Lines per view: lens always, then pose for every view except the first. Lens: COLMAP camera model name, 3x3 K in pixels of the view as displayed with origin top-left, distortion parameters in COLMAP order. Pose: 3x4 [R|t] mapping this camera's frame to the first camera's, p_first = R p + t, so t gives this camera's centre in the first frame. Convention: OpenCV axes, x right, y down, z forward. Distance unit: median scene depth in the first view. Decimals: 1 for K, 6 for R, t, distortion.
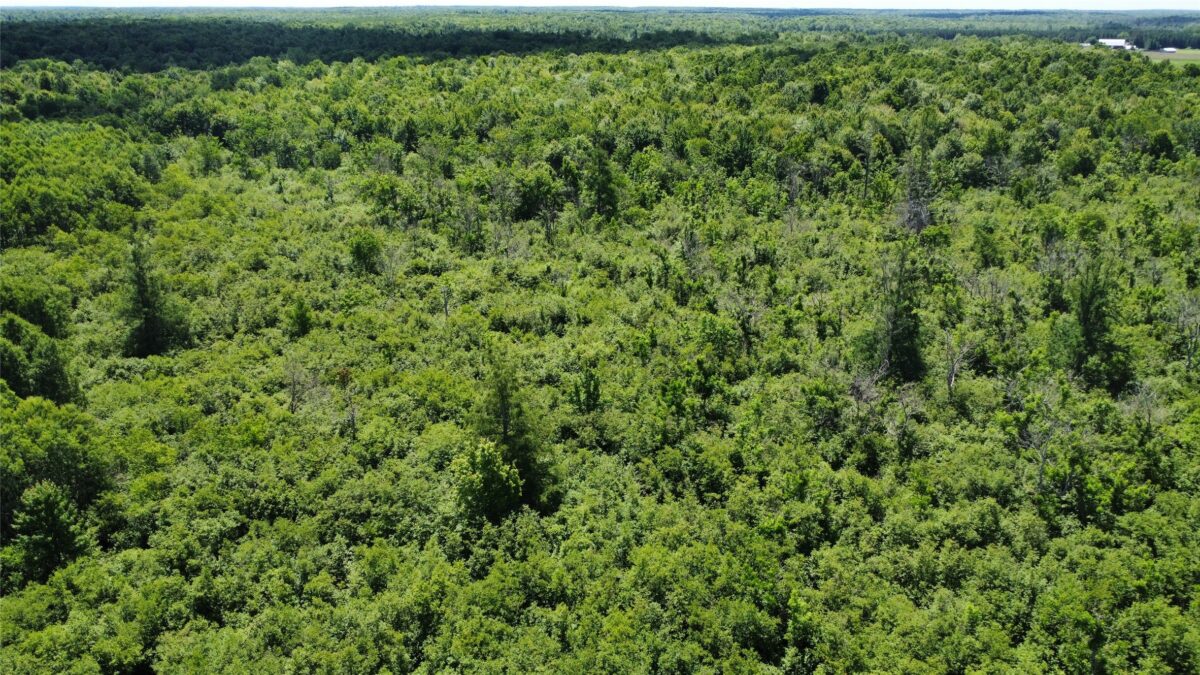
lens RADIAL K [[909.9, 0, 604.3], [0, 909.9, 345.4], [0, 0, 1]] dist [0.014468, -0.010598]
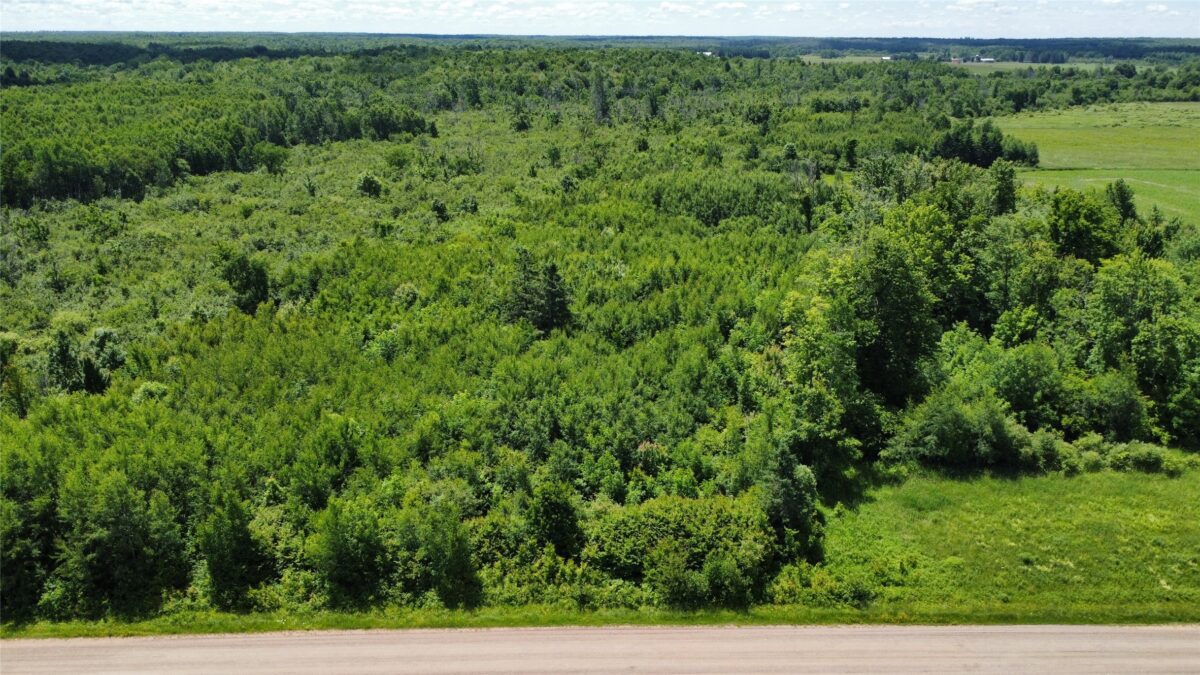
lens RADIAL K [[909.9, 0, 600.2], [0, 909.9, 332.6], [0, 0, 1]] dist [0.014468, -0.010598]
pose [[0.938059, -0.107413, 0.329404, -0.409173], [0.120093, 0.992593, -0.018325, 0.394460], [-0.324996, 0.056749, 0.944011, -0.986490]]
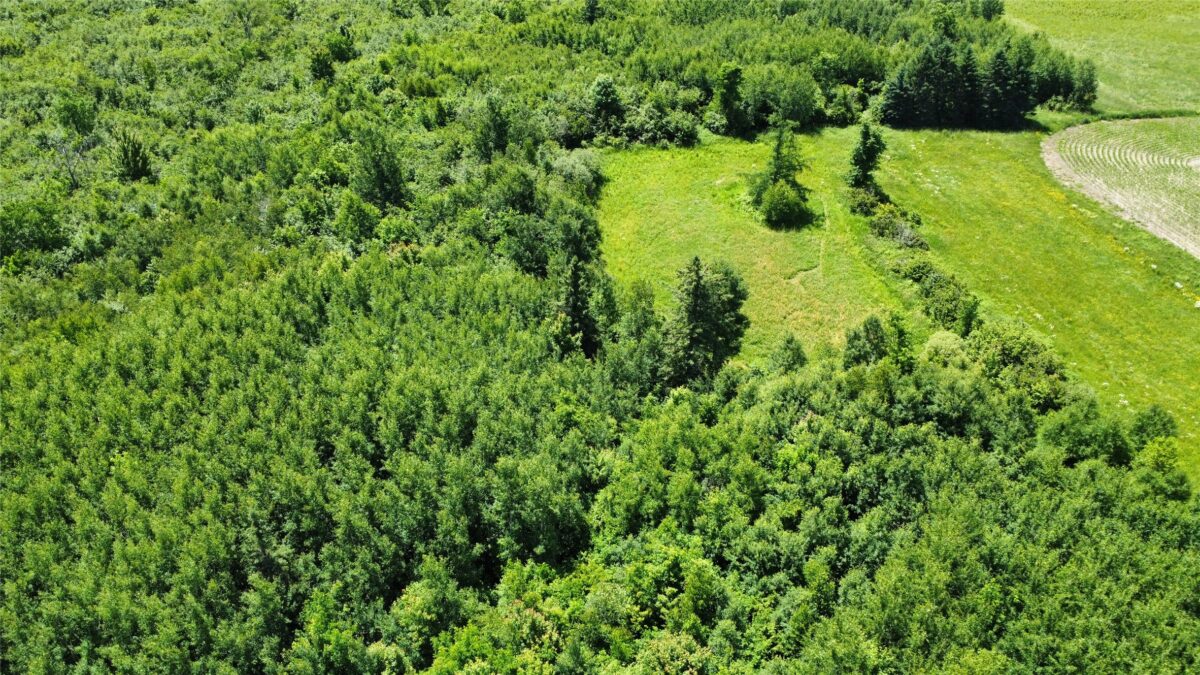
lens RADIAL K [[909.9, 0, 594.2], [0, 909.9, 337.5], [0, 0, 1]] dist [0.014468, -0.010598]
pose [[0.915478, -0.203762, 0.346958, -0.035704], [0.134372, 0.967612, 0.213710, 0.211937], [-0.379267, -0.149025, 0.913208, -0.548415]]
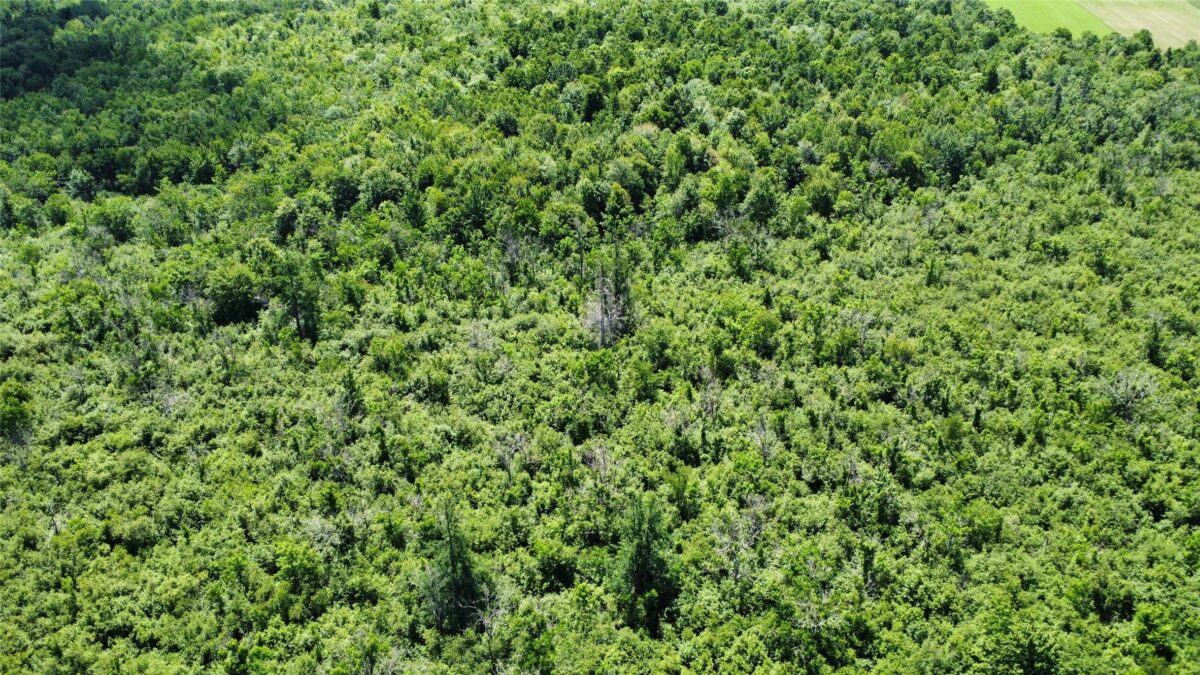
lens RADIAL K [[909.9, 0, 603.2], [0, 909.9, 342.8], [0, 0, 1]] dist [0.014468, -0.010598]
pose [[0.995686, -0.051644, 0.077091, 0.187818], [0.040930, 0.990054, 0.134606, -0.181389], [-0.083275, -0.130870, 0.987896, -0.001513]]
